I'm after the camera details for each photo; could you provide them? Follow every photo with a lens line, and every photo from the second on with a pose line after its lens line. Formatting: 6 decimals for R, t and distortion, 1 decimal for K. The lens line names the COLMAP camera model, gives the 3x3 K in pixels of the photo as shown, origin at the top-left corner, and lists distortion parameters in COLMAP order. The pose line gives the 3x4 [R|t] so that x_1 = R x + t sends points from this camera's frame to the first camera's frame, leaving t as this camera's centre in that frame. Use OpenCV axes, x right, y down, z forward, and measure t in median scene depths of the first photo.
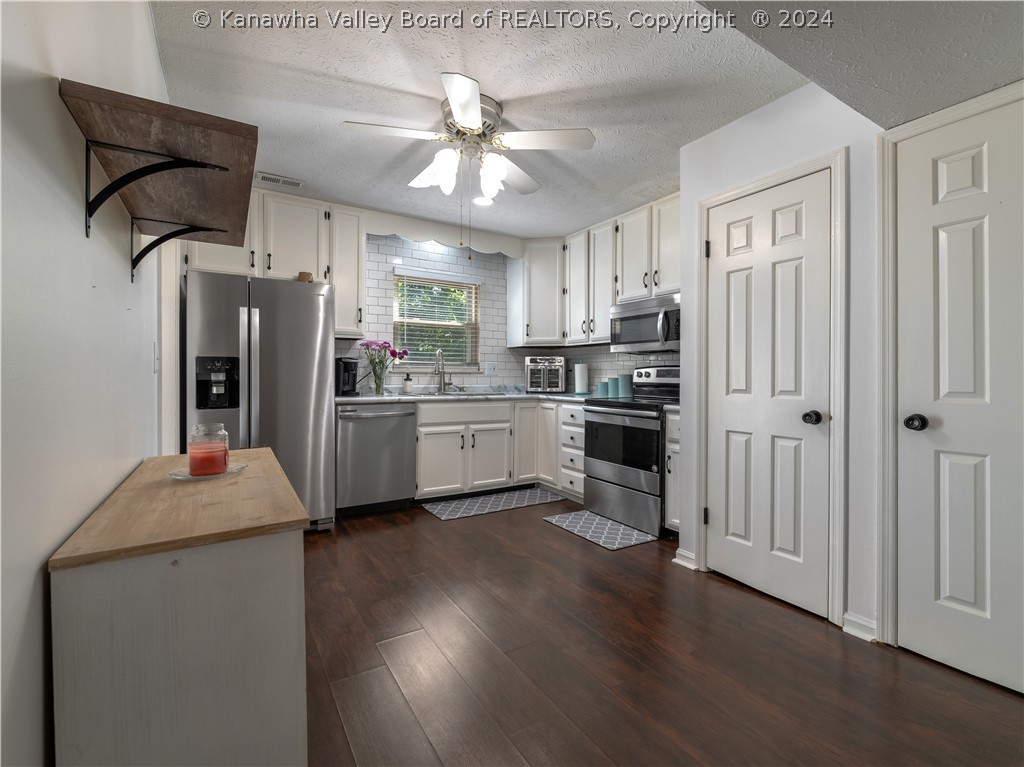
lens RADIAL K [[463.8, 0, 500.6], [0, 463.8, 375.7], [0, 0, 1]] dist [-0.004414, -0.000794]
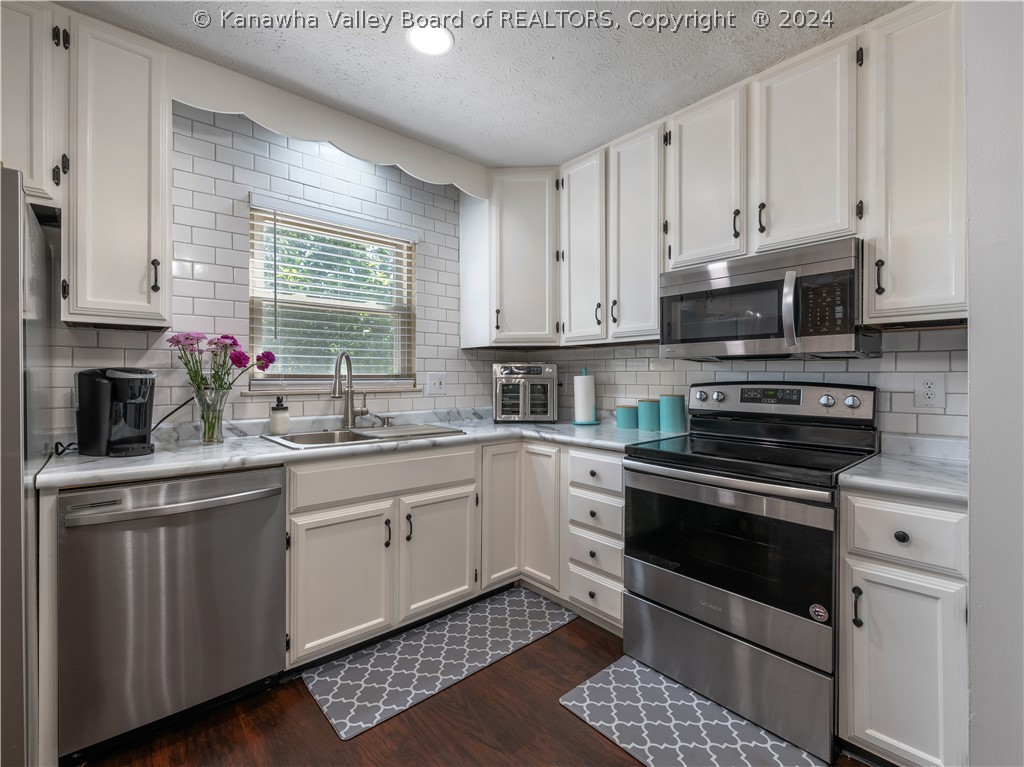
lens RADIAL K [[463.8, 0, 503.2], [0, 463.8, 377.9], [0, 0, 1]] dist [-0.004414, -0.000794]
pose [[0.986512, -0.005698, 0.163591, -0.038708], [0.005639, 0.999984, 0.000830, -0.026723], [-0.163593, 0.000104, 0.986528, 0.471419]]
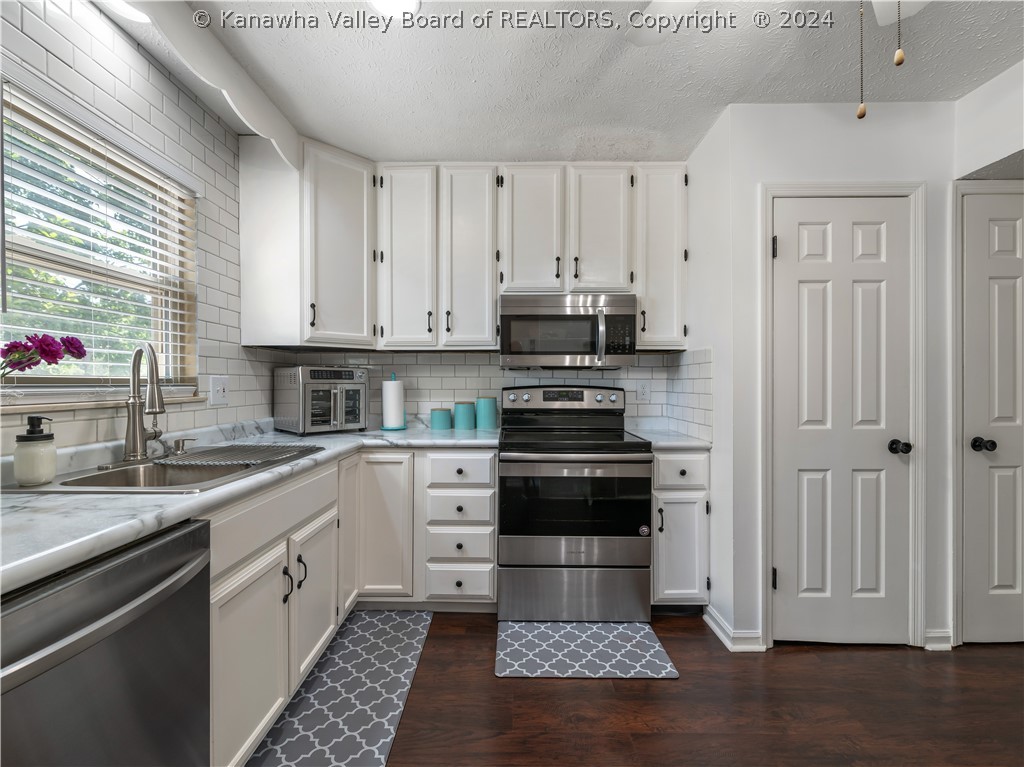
lens RADIAL K [[463.8, 0, 515.0], [0, 463.8, 387.2], [0, 0, 1]] dist [-0.004414, -0.000794]
pose [[0.522591, -0.013492, 0.852477, -0.306976], [0.004557, 0.999905, 0.013032, -0.027440], [-0.852571, -0.002925, 0.522603, 0.623334]]
